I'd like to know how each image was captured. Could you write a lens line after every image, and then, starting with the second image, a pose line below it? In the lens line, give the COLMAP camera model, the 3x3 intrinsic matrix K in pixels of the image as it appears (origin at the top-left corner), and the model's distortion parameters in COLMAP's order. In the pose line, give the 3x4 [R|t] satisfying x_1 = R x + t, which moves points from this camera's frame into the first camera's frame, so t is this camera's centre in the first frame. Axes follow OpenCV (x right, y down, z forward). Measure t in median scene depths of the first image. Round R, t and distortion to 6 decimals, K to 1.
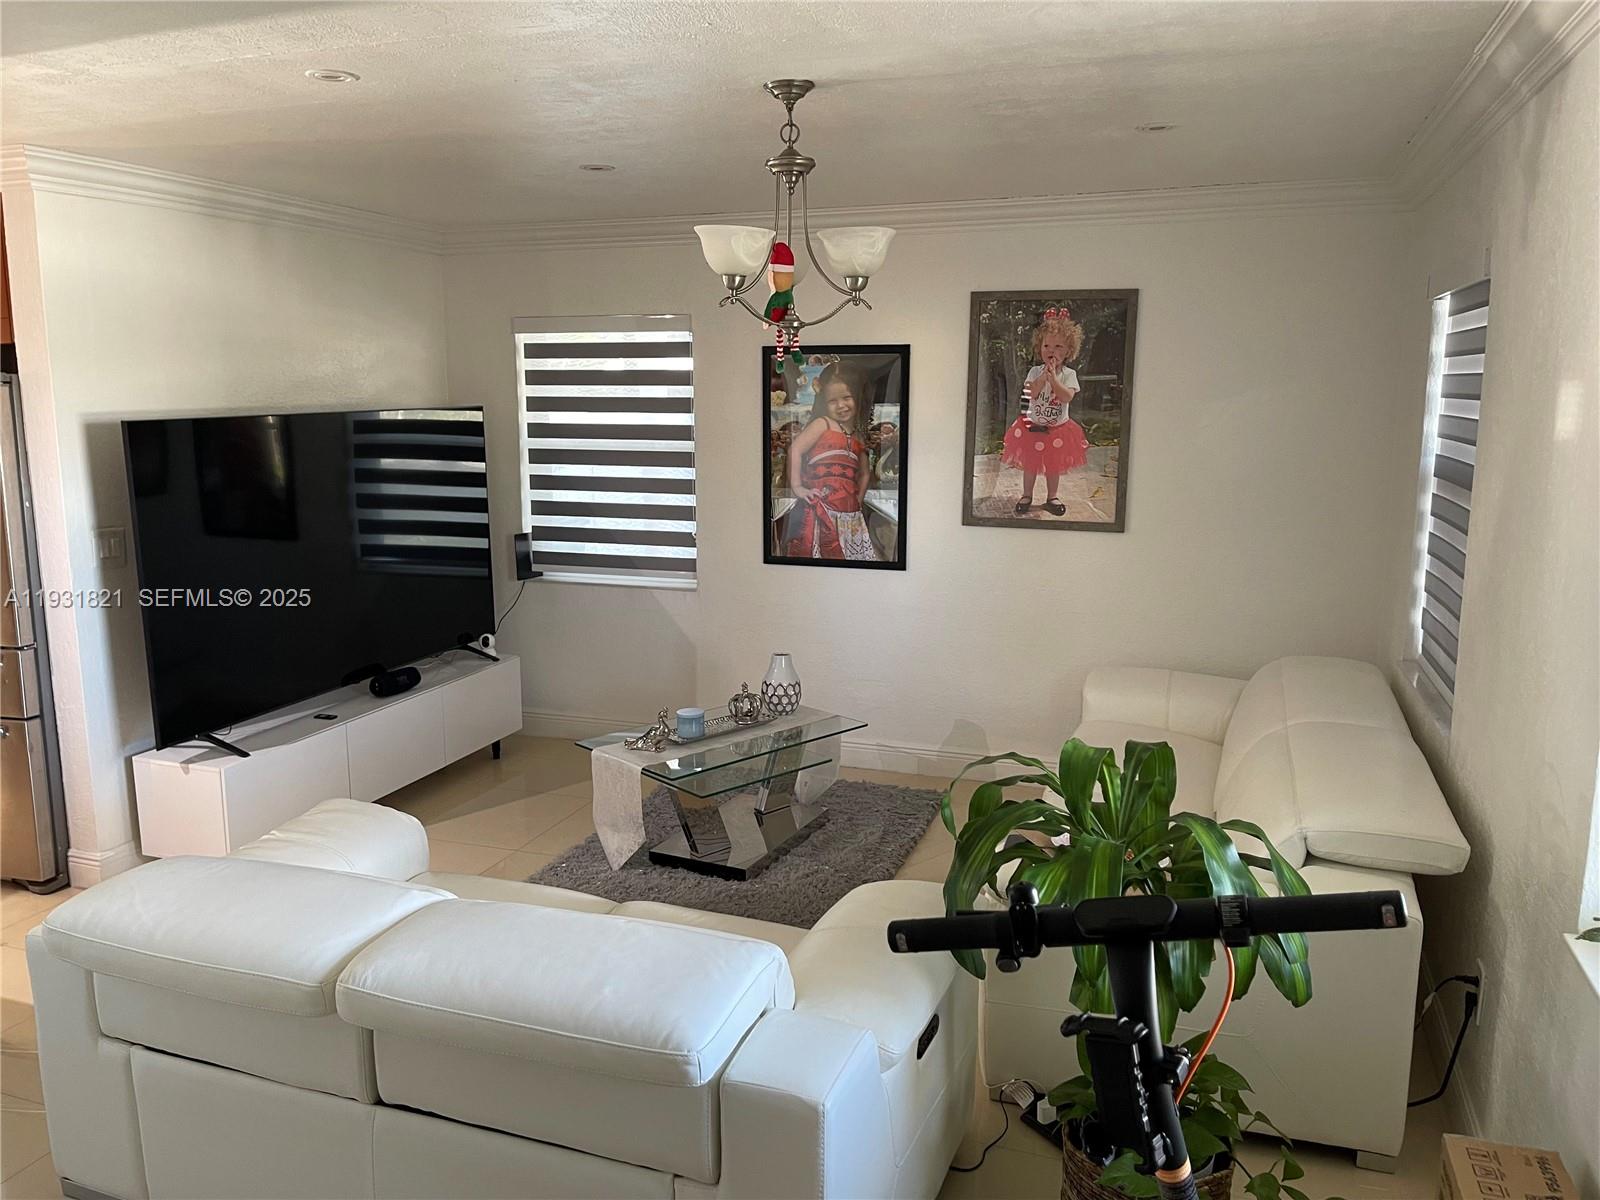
lens RADIAL K [[1209.2, 0, 786.4], [0, 1209.2, 604.7], [0, 0, 1]] dist [0.063893, -0.084655]
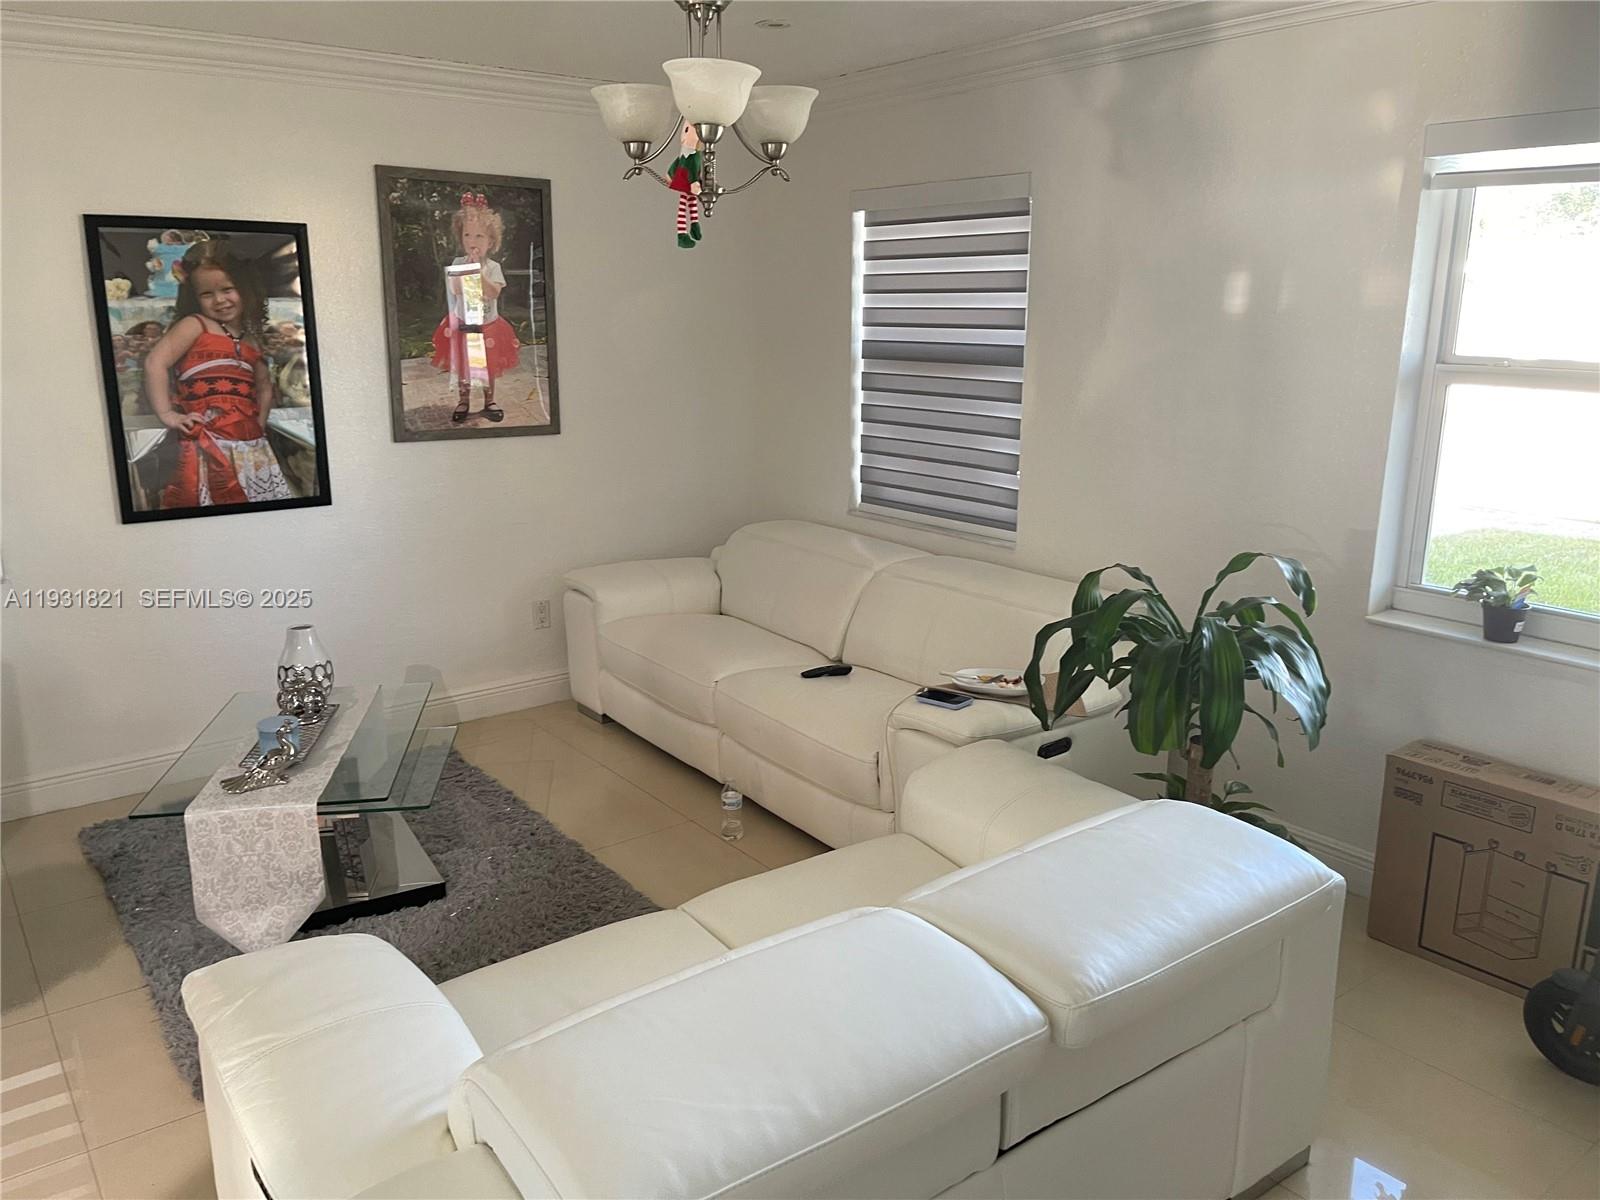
lens RADIAL K [[1209.2, 0, 796.3], [0, 1209.2, 597.8], [0, 0, 1]] dist [0.063893, -0.084655]
pose [[0.540447, -0.193598, 0.818802, -0.422834], [0.148776, 0.979822, 0.133471, -0.029887], [-0.828120, 0.049684, 0.558344, 0.281294]]
